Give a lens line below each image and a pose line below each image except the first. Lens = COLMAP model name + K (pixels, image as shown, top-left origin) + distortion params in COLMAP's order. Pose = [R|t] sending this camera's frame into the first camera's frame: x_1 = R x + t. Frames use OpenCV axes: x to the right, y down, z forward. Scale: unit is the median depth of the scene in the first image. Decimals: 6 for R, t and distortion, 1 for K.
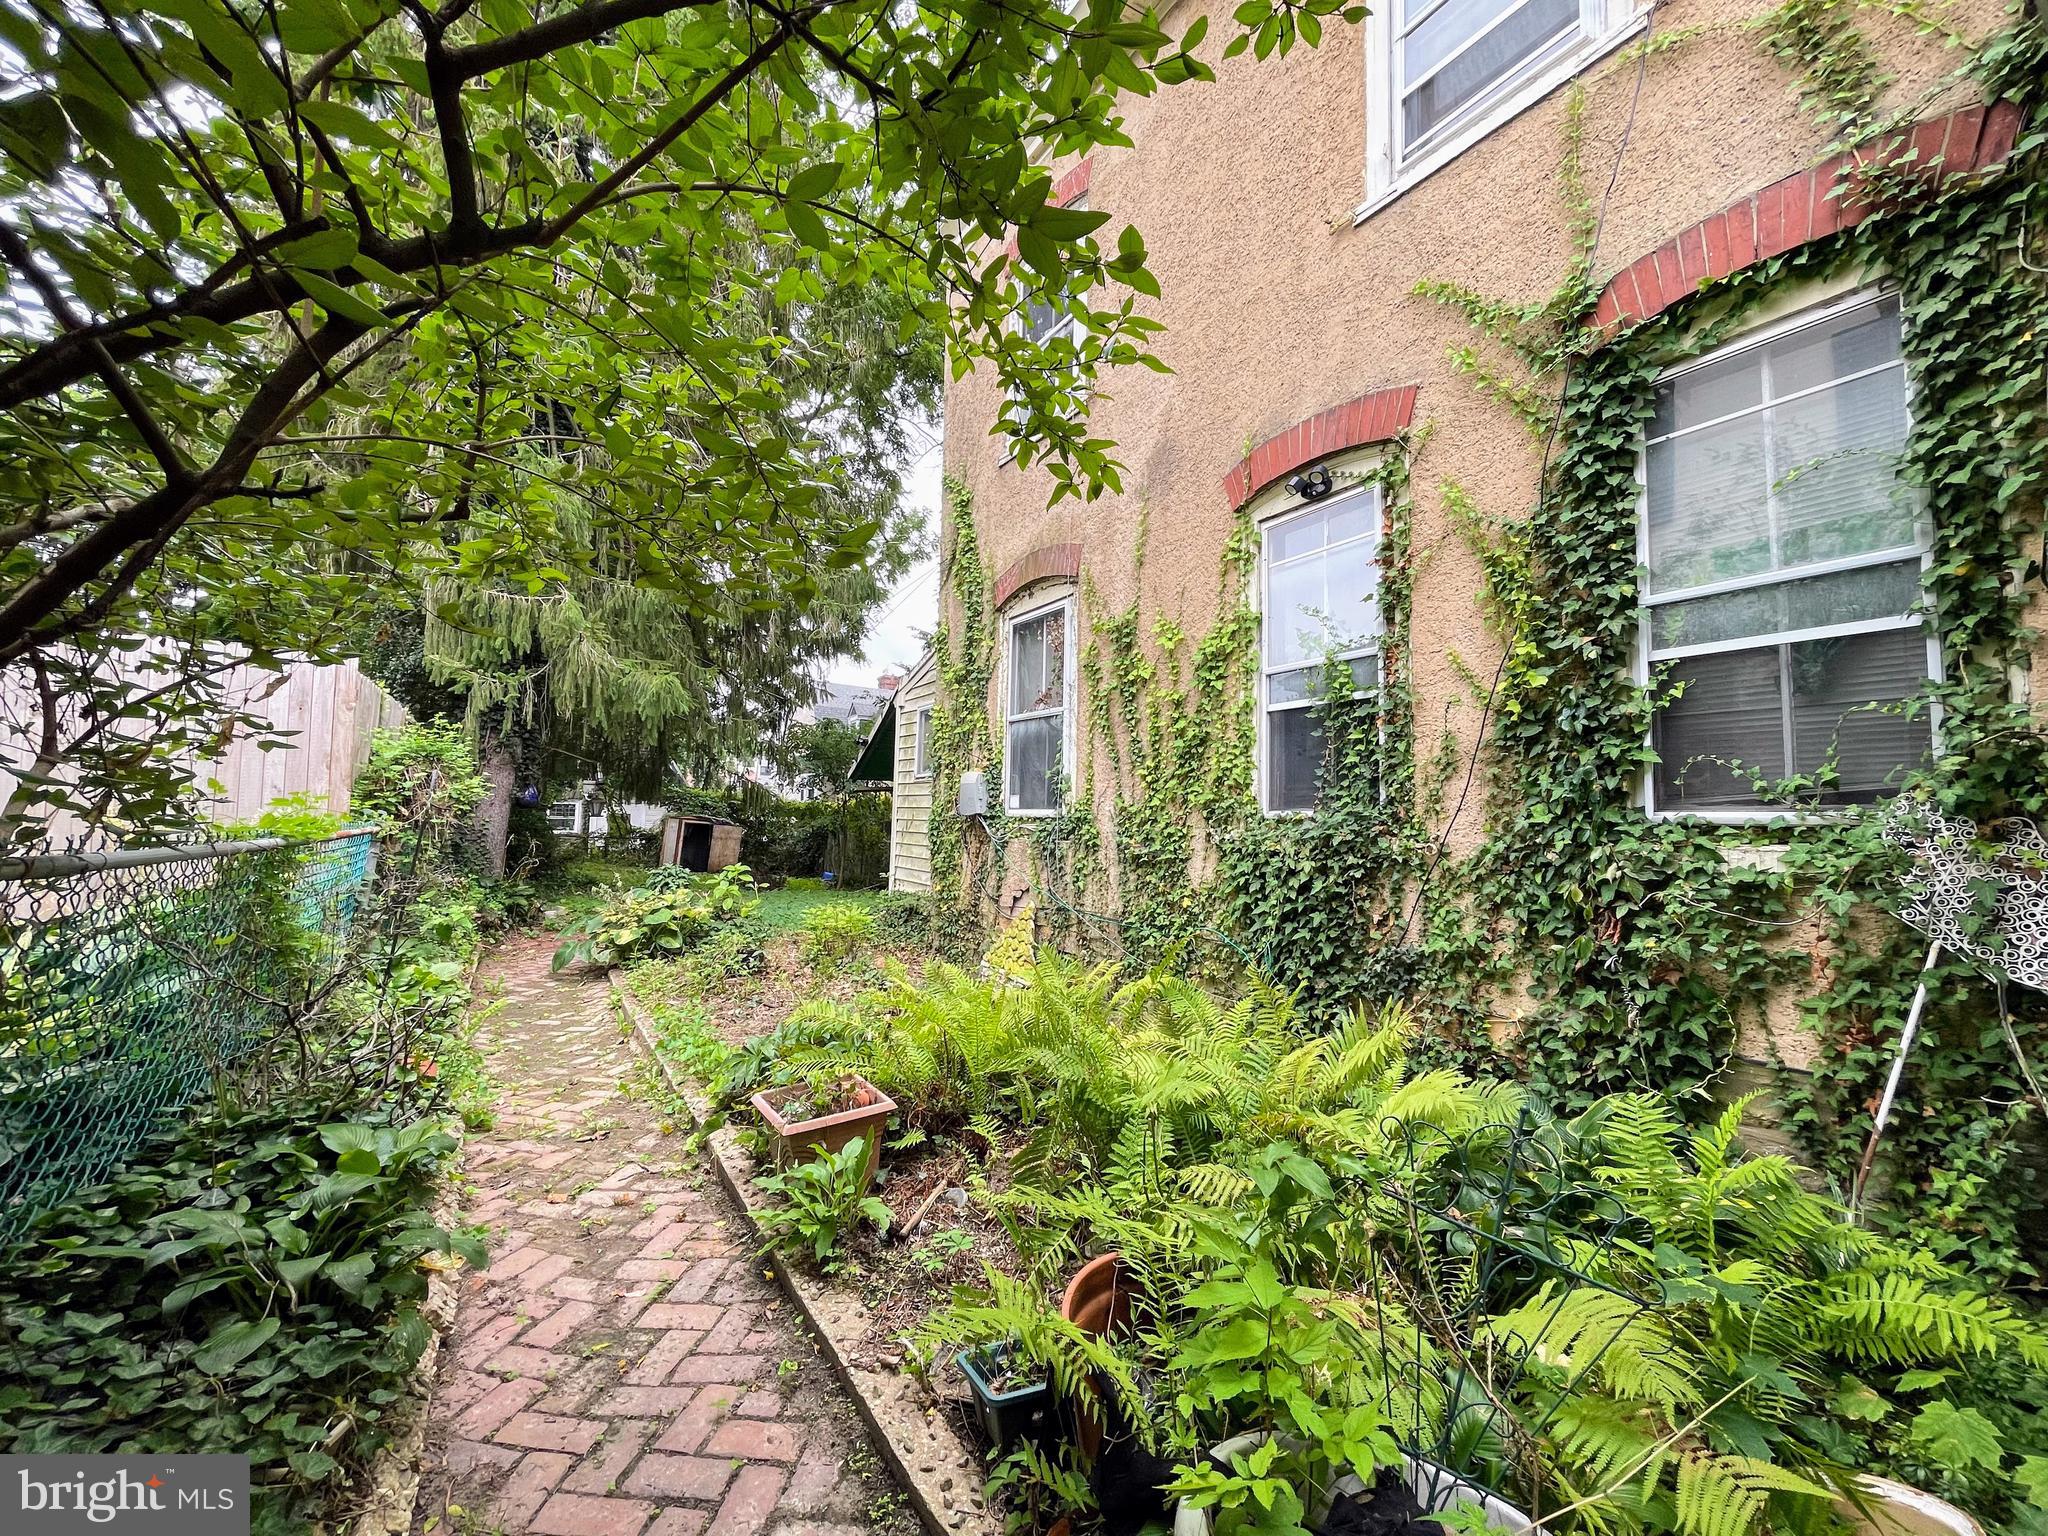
lens RADIAL K [[826.9, 0, 1024.0], [0, 826.9, 768.0], [0, 0, 1]] dist [-0.000736, -0.000008]
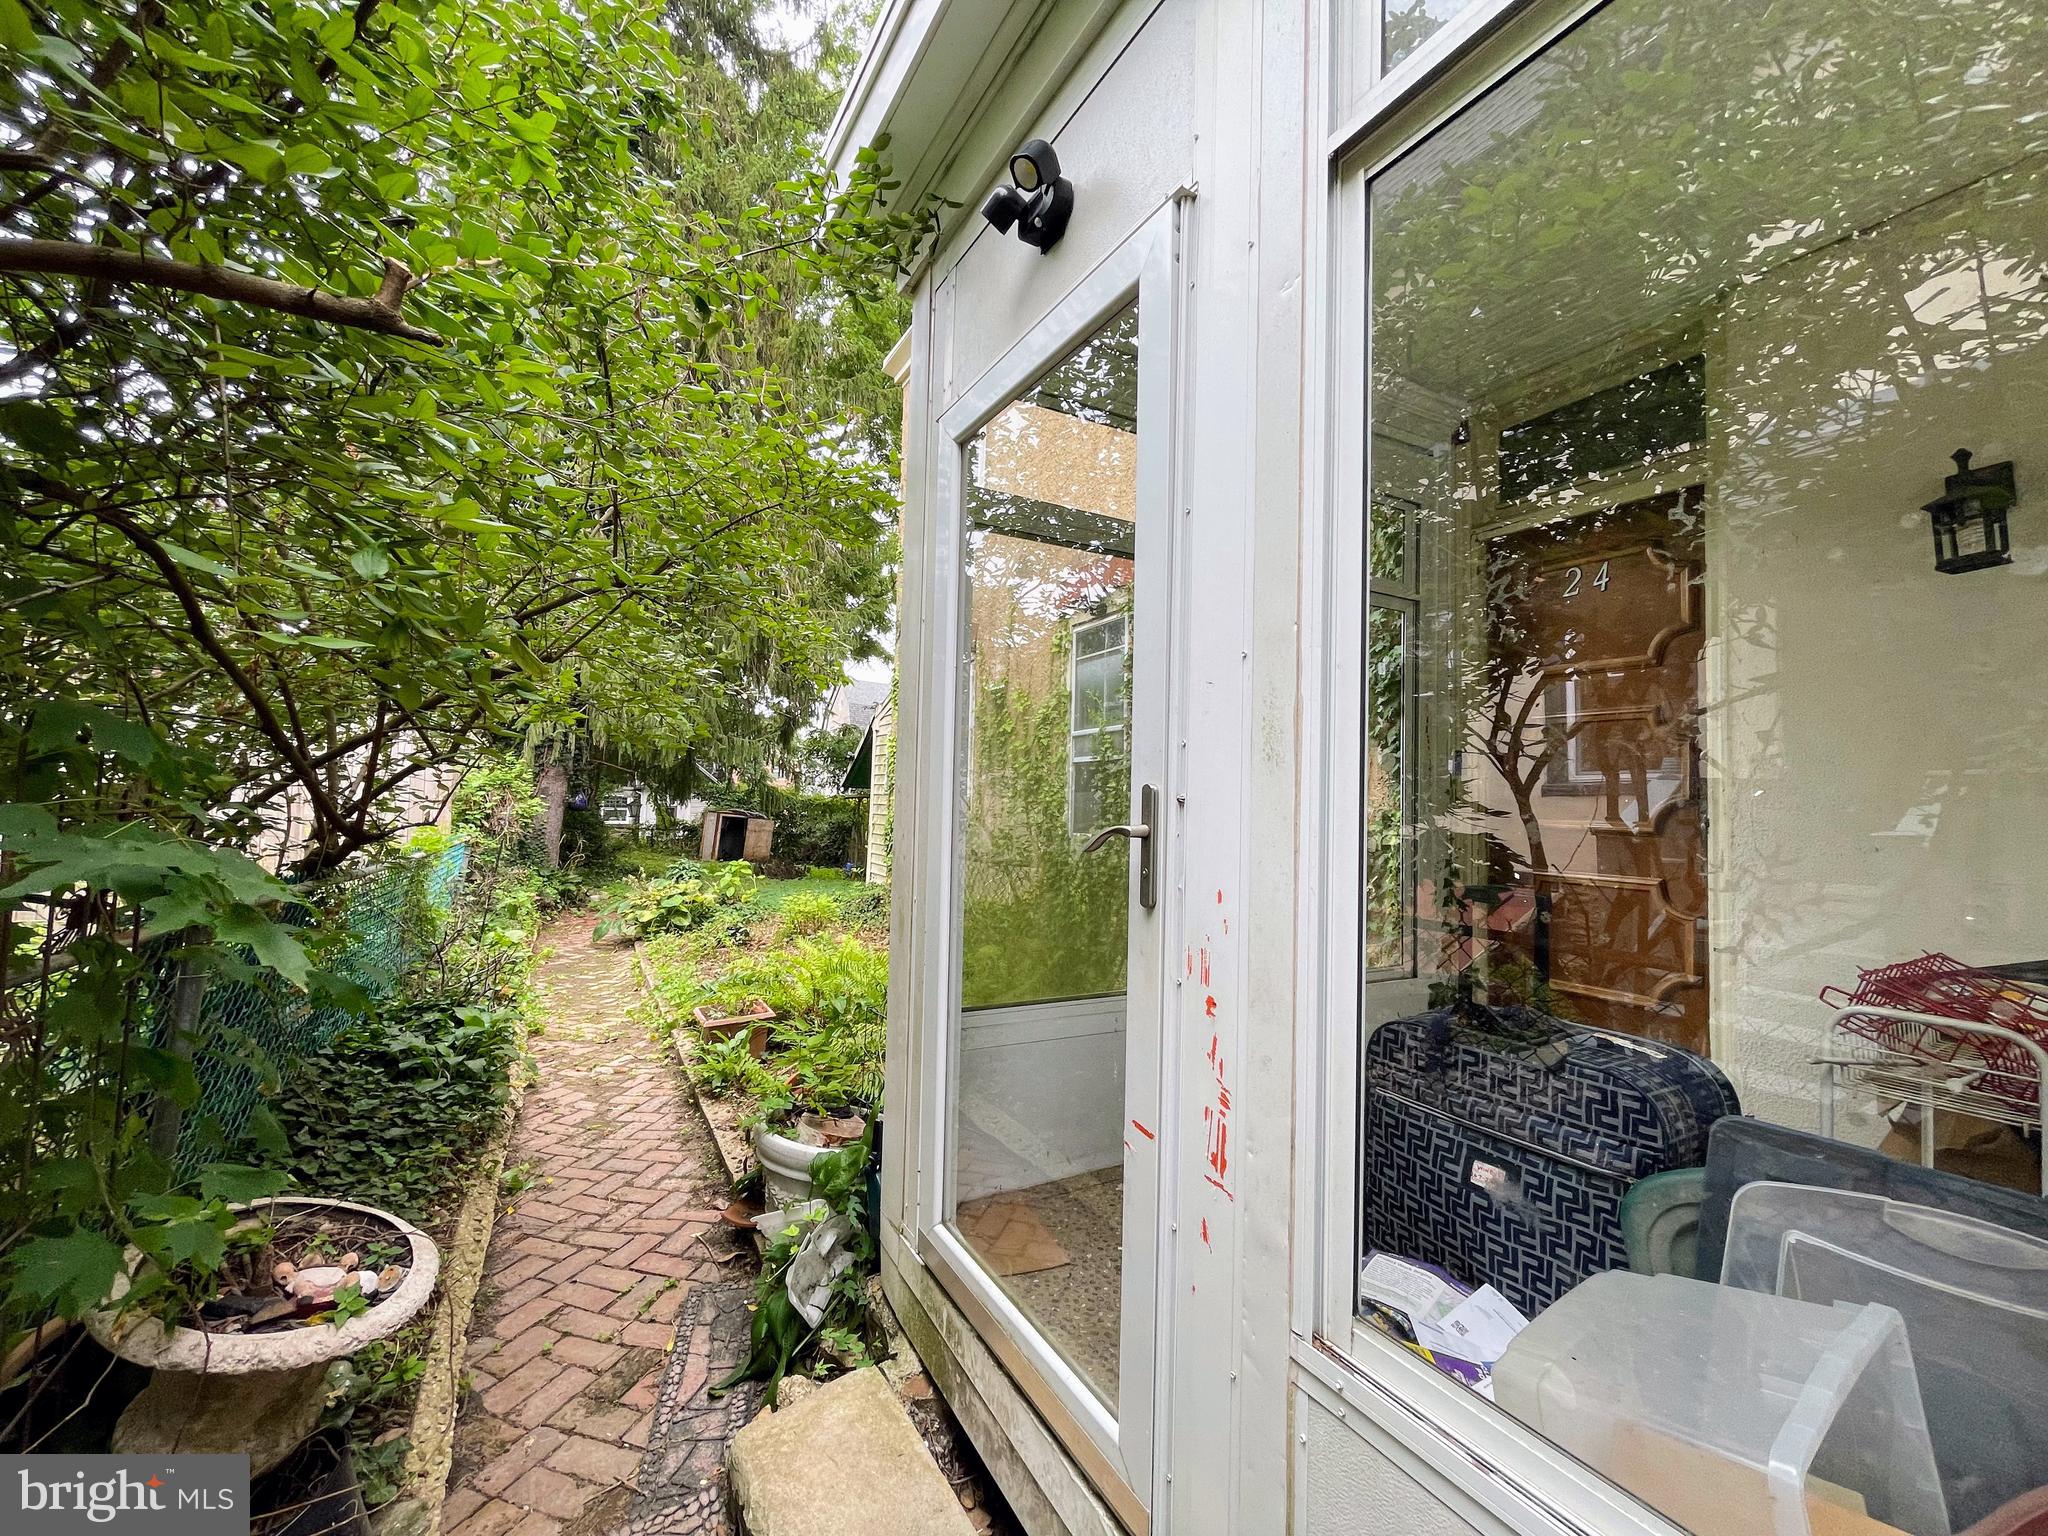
lens RADIAL K [[826.9, 0, 1024.0], [0, 826.9, 768.0], [0, 0, 1]] dist [-0.000736, -0.000008]
pose [[0.998473, 0.004816, -0.055025, 0.250587], [-0.004143, 0.999915, 0.012336, -0.065952], [0.055079, -0.012089, 0.998409, -0.366096]]
